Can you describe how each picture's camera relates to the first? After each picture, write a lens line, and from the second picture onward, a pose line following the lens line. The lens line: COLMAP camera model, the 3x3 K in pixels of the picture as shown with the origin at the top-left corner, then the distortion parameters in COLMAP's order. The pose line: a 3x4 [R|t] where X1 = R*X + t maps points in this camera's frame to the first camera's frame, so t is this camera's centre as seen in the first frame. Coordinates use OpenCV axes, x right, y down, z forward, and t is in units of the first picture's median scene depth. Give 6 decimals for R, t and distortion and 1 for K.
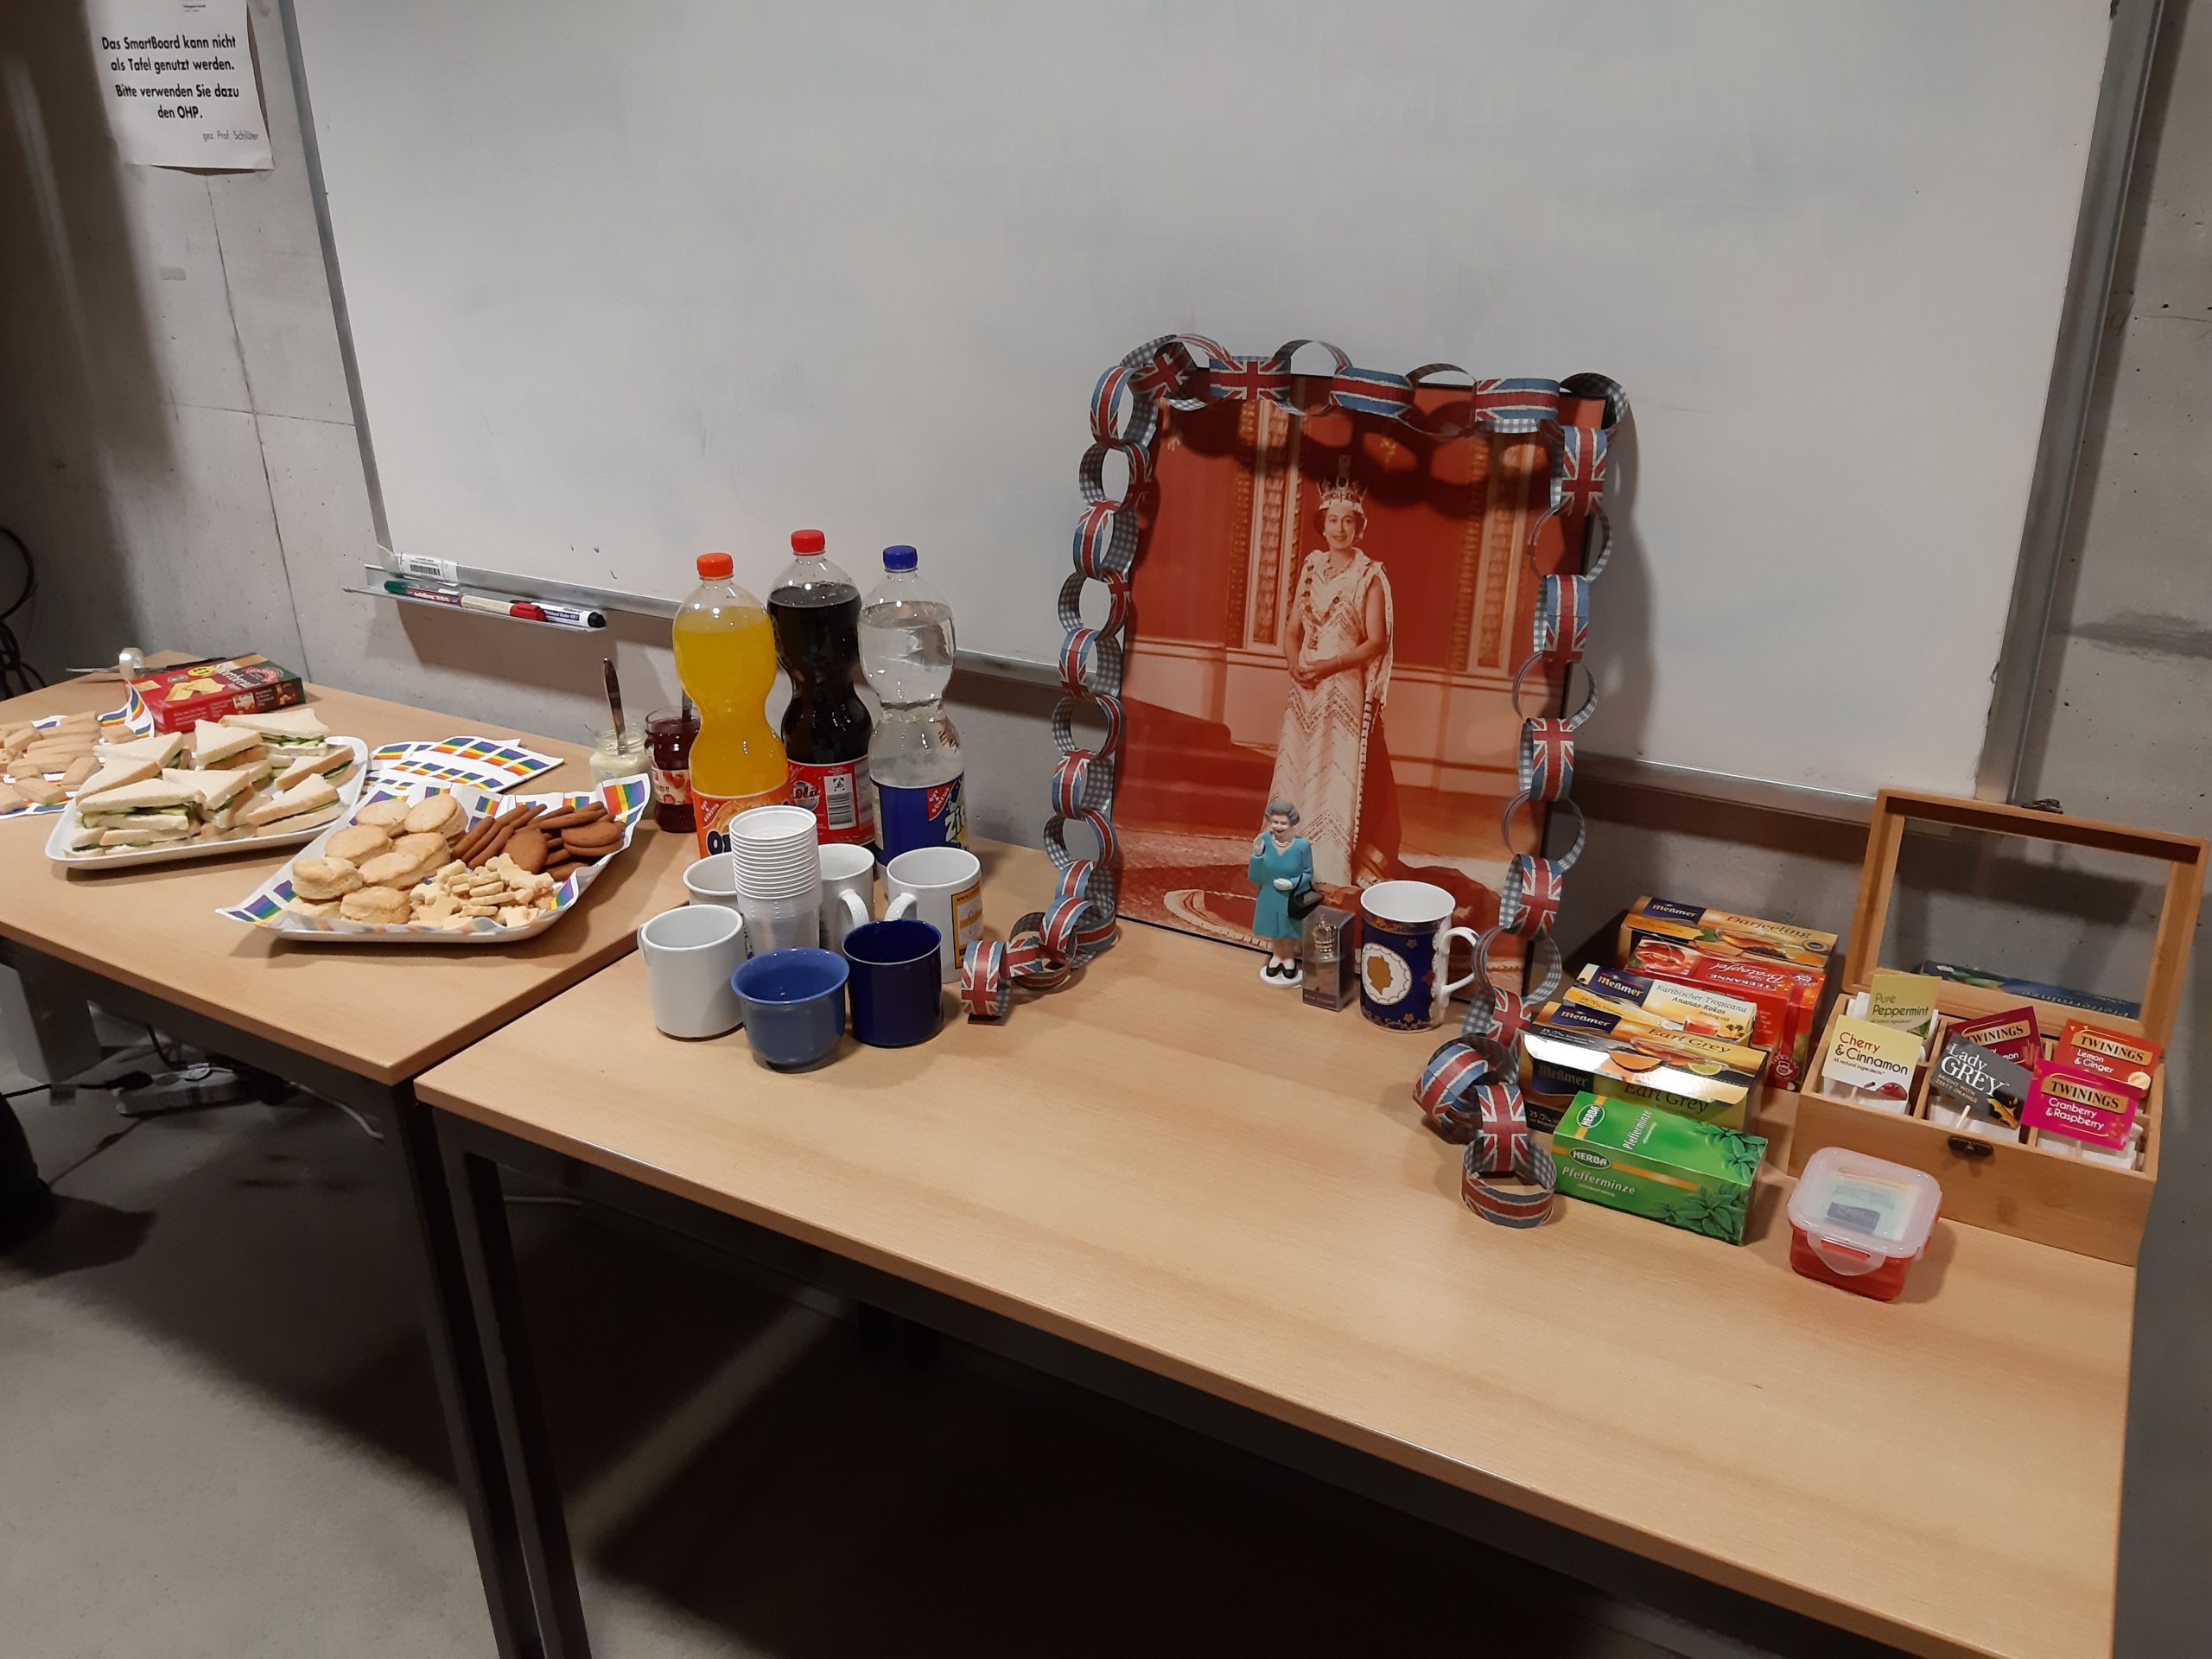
lens RADIAL K [[1743.3, 0, 1116.6], [0, 1743.3, 827.3], [0, 0, 1]] dist [0.025256, -0.013697]
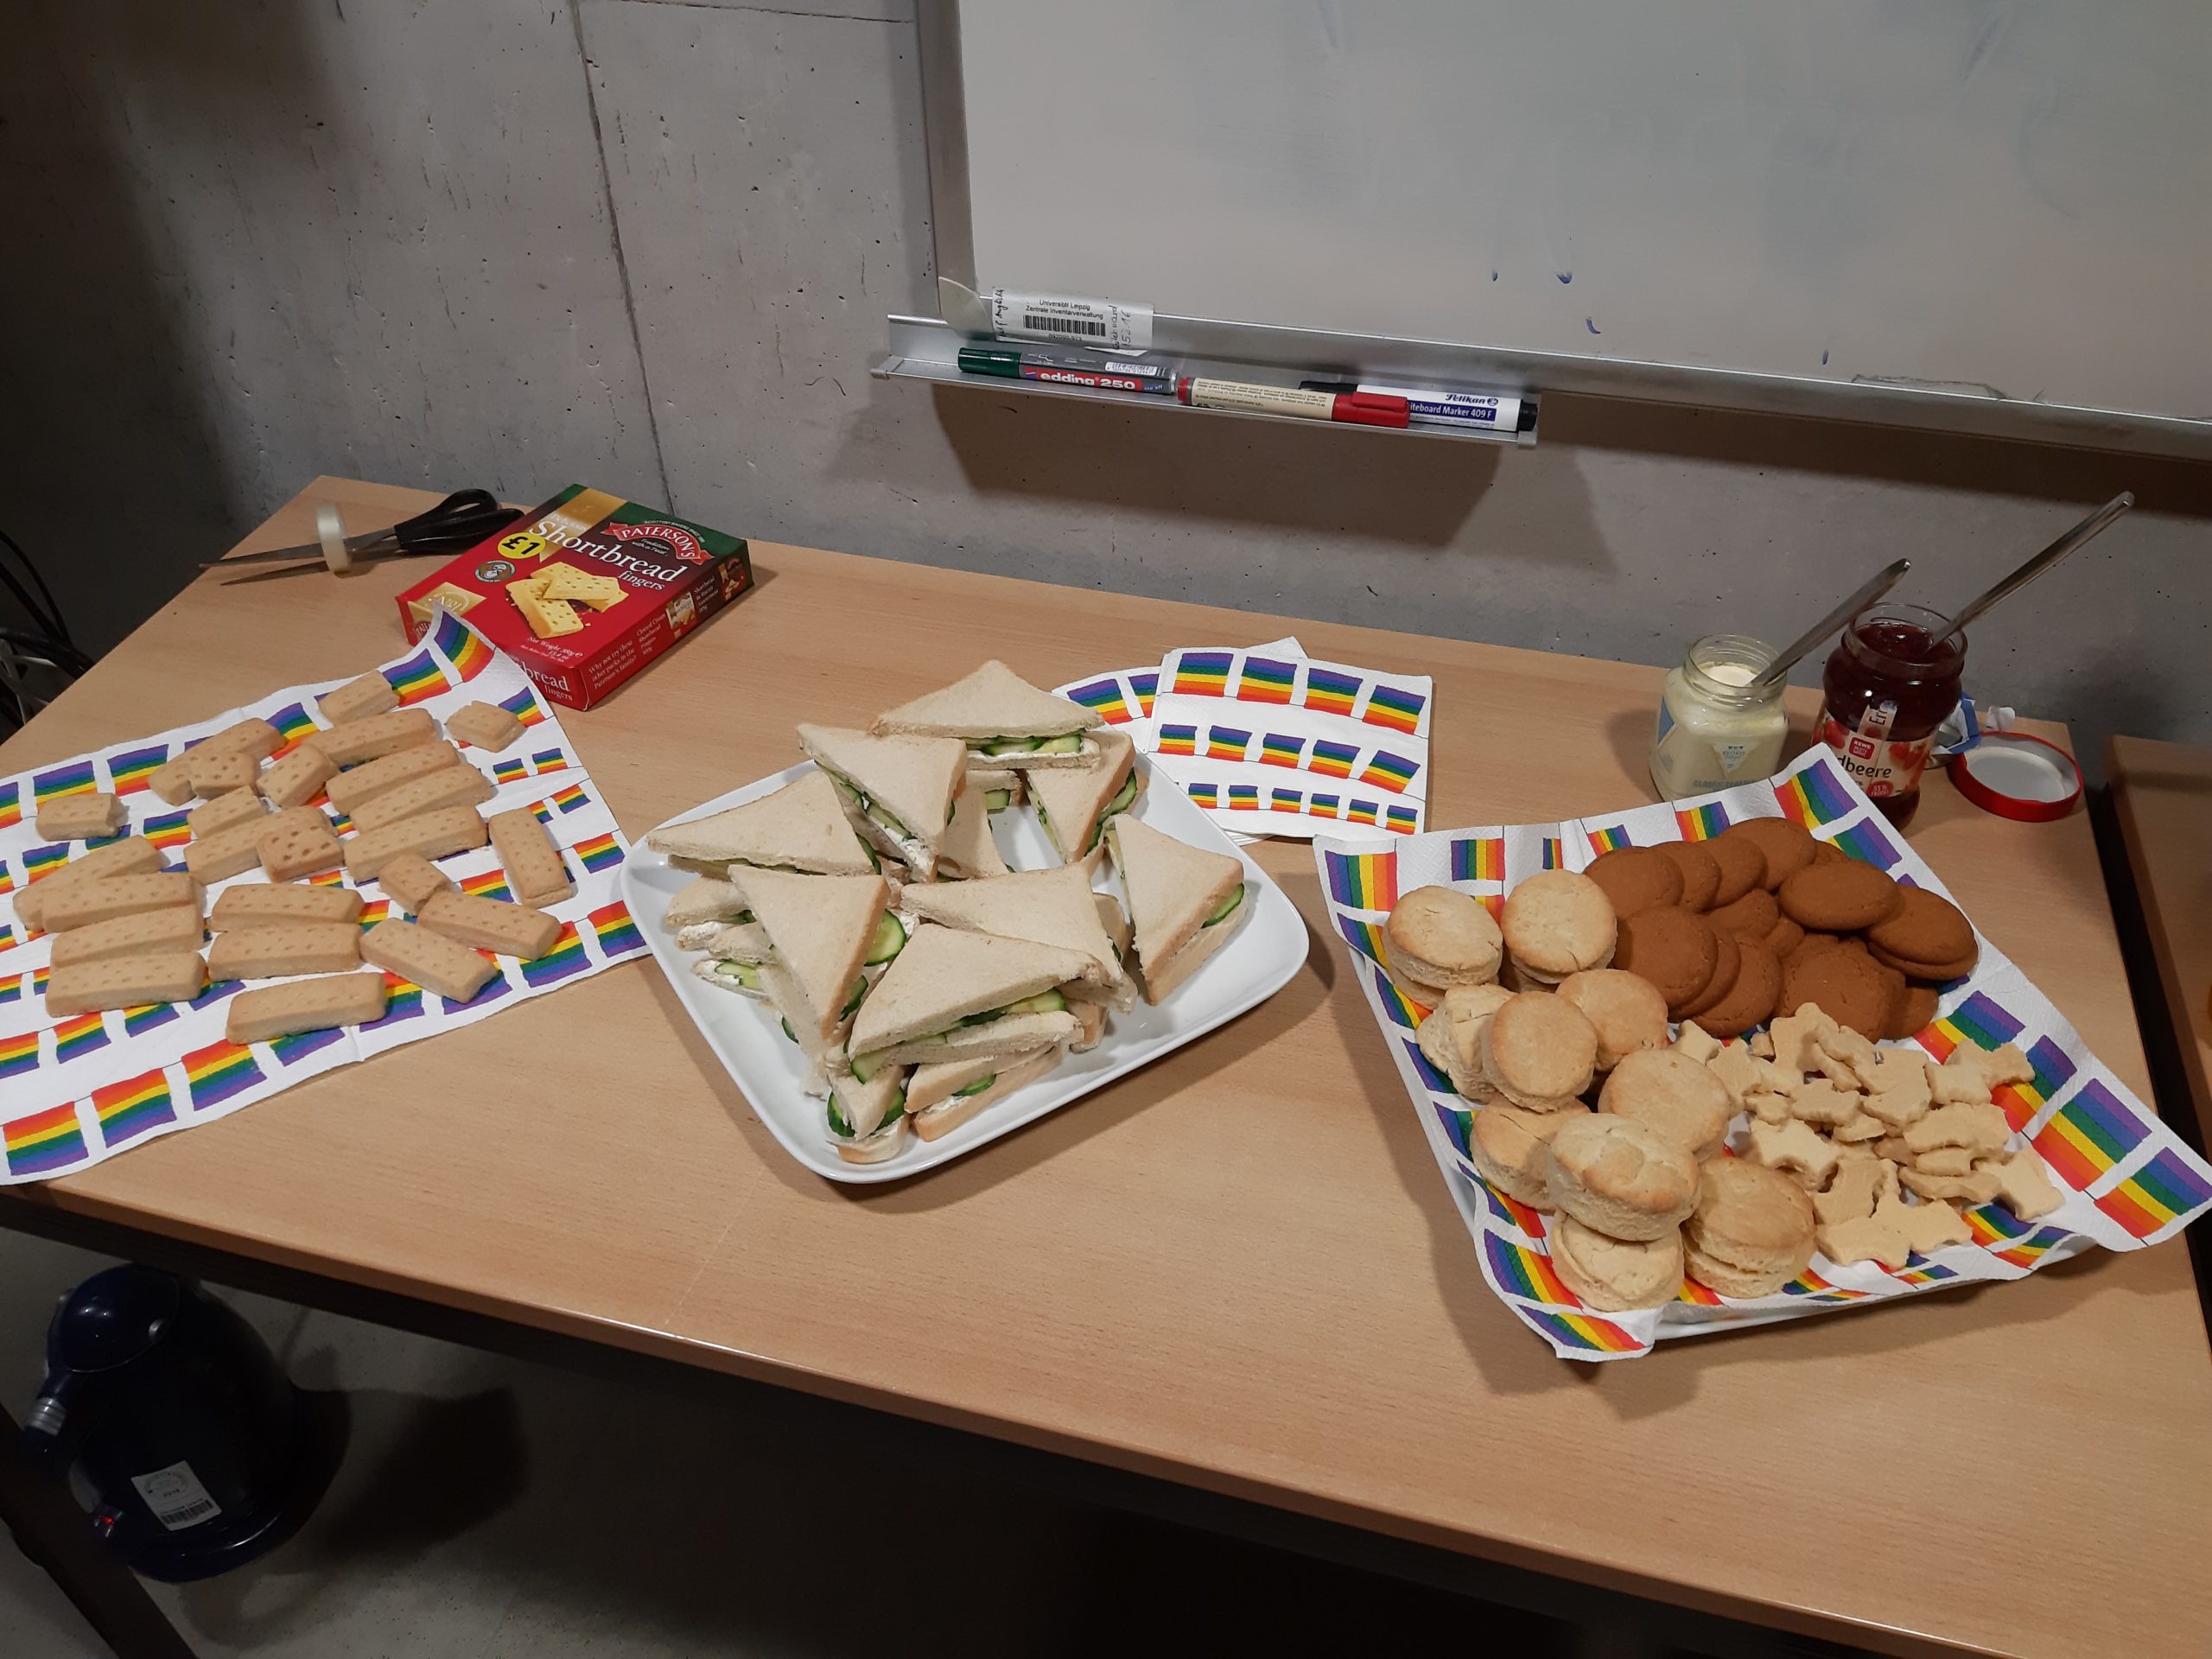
lens RADIAL K [[1743.3, 0, 1099.6], [0, 1743.3, 839.2], [0, 0, 1]] dist [0.025256, -0.013697]
pose [[0.965796, -0.163891, 0.200943, -0.521142], [0.096260, 0.946164, 0.309044, -0.164896], [-0.240774, -0.279131, 0.929577, 0.497906]]
